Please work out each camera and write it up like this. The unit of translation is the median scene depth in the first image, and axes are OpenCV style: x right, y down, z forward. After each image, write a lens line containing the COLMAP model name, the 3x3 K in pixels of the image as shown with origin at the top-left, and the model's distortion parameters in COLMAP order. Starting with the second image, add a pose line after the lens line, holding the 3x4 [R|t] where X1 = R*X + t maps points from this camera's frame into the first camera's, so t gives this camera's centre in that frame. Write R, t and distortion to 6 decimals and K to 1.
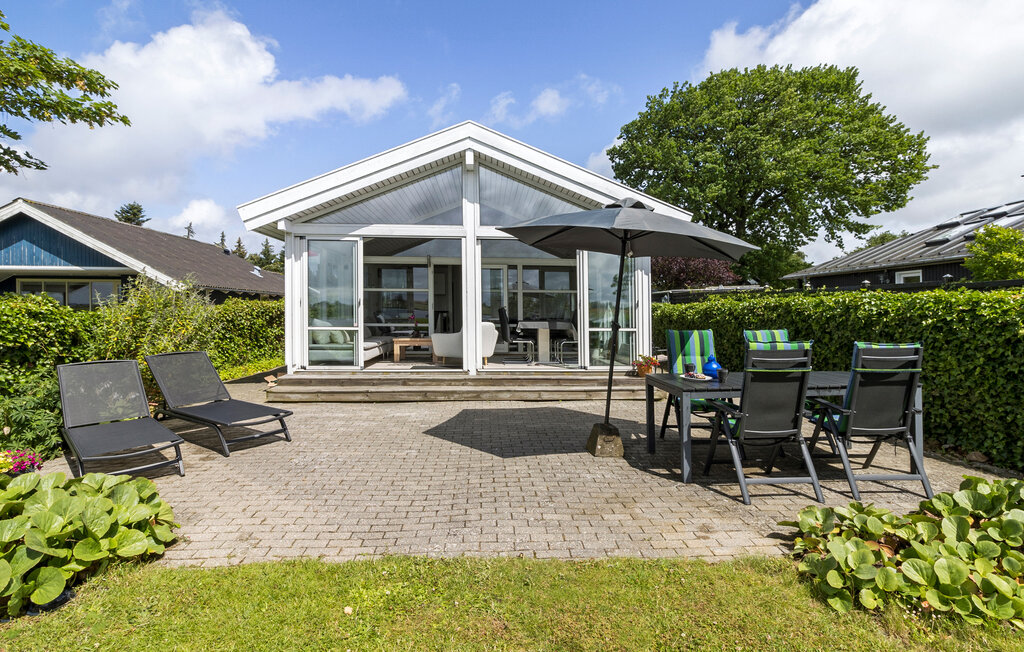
lens RADIAL K [[509.1, 0, 510.1], [0, 509.1, 279.9], [0, 0, 1]] dist [0.000992, 0.000244]
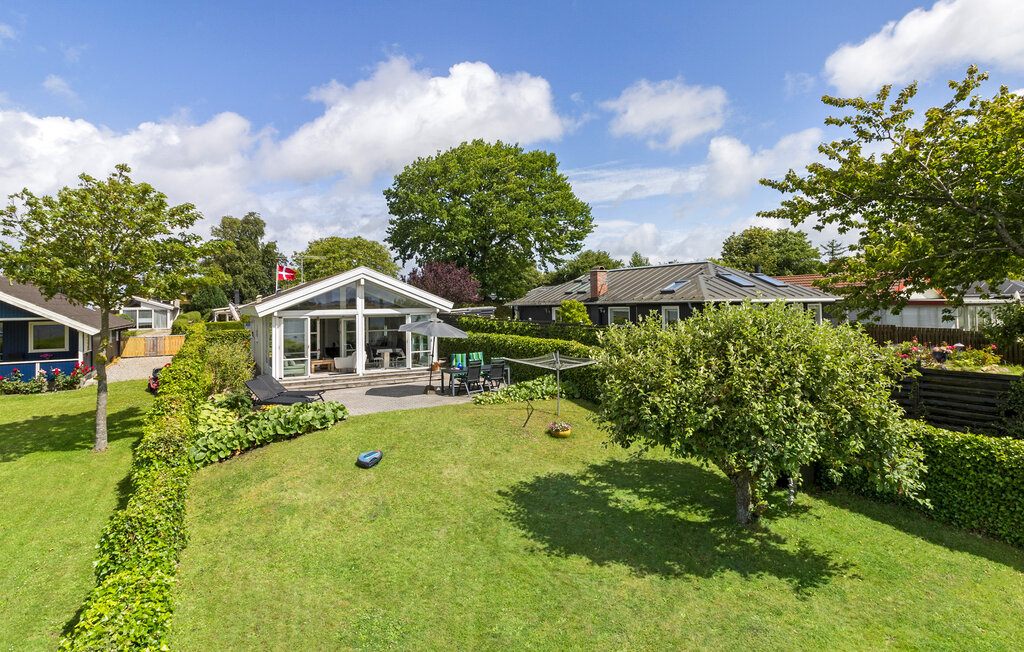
lens RADIAL K [[536.9, 0, 496.3], [0, 536.9, 312.9], [0, 0, 1]] dist [-0.000178, -0.000082]
pose [[0.906922, -0.026613, 0.420456, -0.484282], [-0.003232, 0.997534, 0.070111, -0.236680], [-0.421285, -0.064944, 0.904600, -1.266180]]
